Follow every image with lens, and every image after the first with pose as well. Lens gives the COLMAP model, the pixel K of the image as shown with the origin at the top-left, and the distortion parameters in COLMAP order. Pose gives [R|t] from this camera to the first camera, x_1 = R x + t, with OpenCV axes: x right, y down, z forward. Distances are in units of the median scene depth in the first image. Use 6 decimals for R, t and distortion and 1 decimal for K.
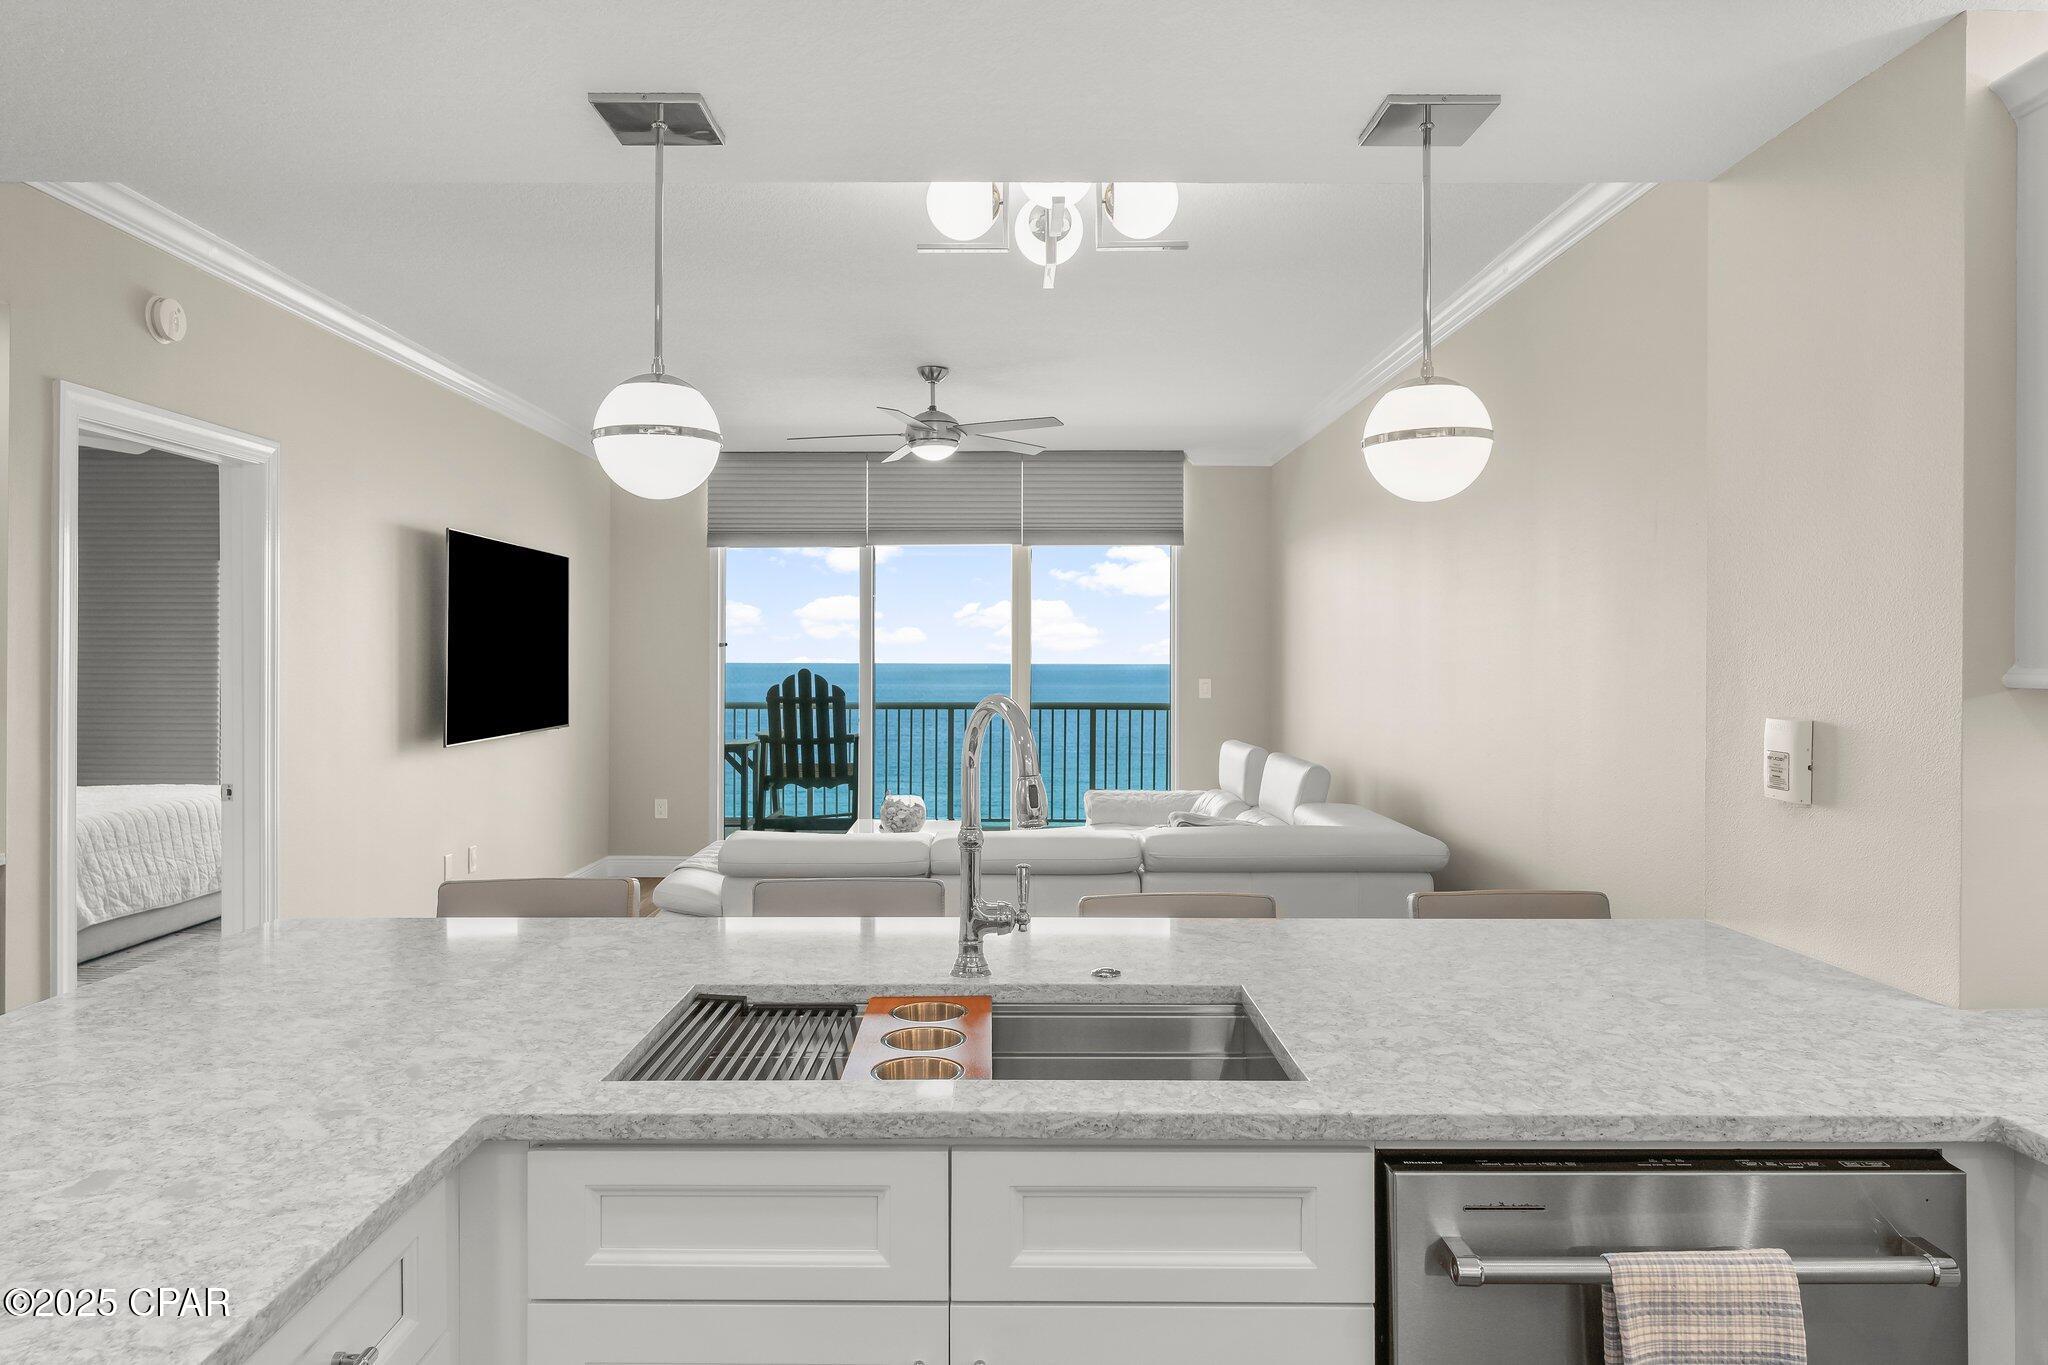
lens RADIAL K [[1284.9, 0, 1027.7], [0, 1284.9, 673.7], [0, 0, 1]] dist [0.000382, -0.000242]
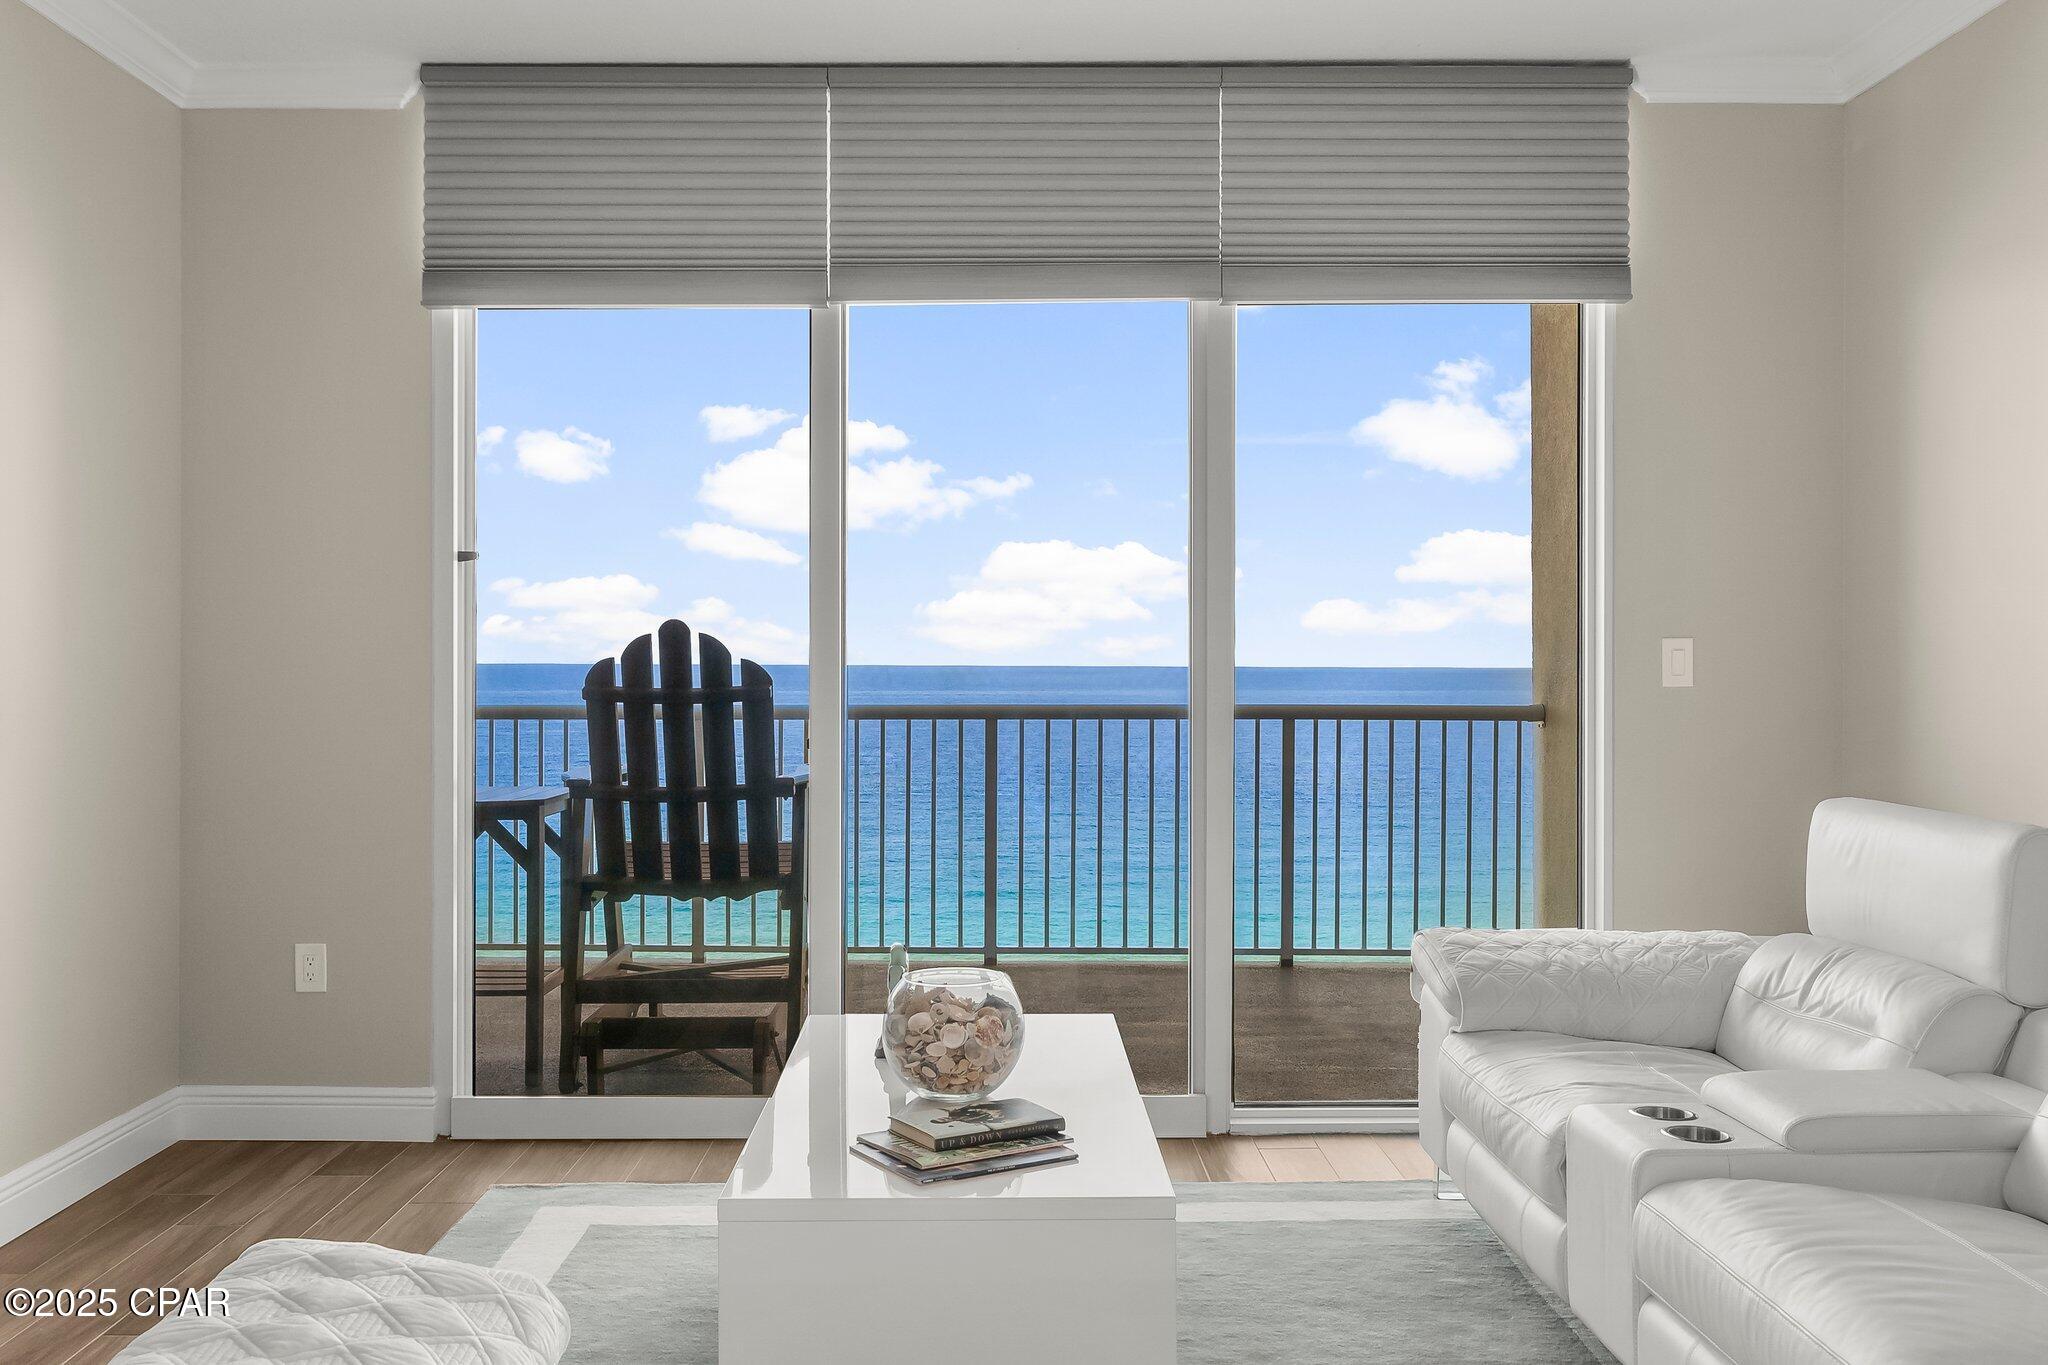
lens RADIAL K [[1806.5, 0, 1017.3], [0, 1806.5, 681.5], [0, 0, 1]] dist [-0.003163, 0.009870]
pose [[0.999997, -0.001444, -0.002174, -0.062032], [0.001454, 0.999989, 0.004542, 0.013632], [0.002168, -0.004546, 0.999987, 0.417956]]
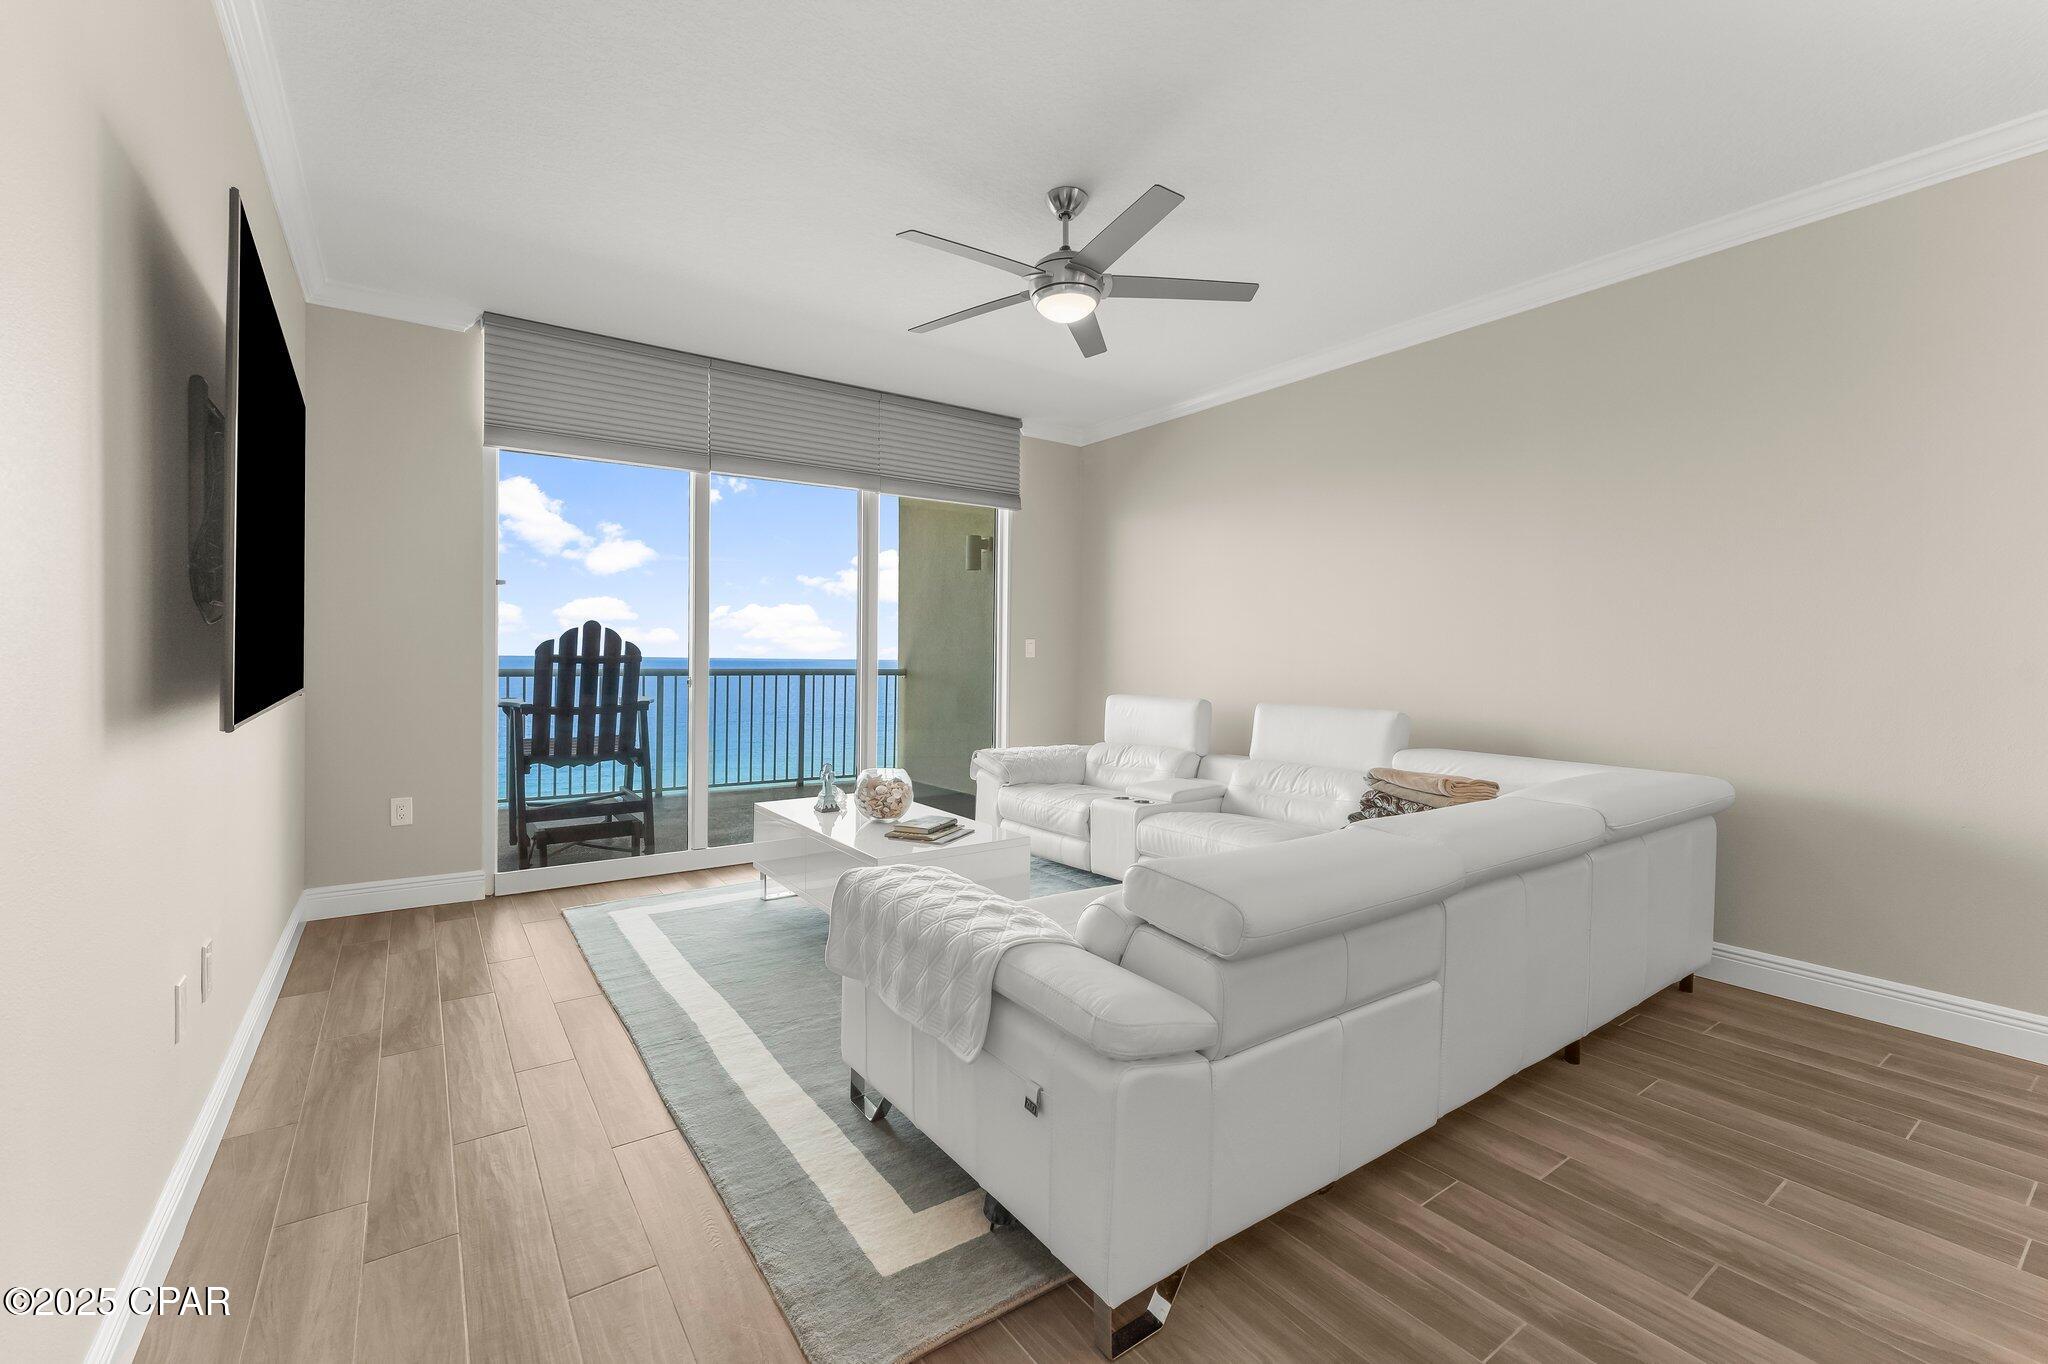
lens RADIAL K [[849.5, 0, 1017.8], [0, 849.5, 682.2], [0, 0, 1]] dist [-0.001174, -0.000259]
pose [[0.825216, -0.010897, 0.564712, -0.253904], [-0.002462, 0.999735, 0.022889, 0.022137], [-0.564812, -0.020279, 0.824971, 0.406540]]
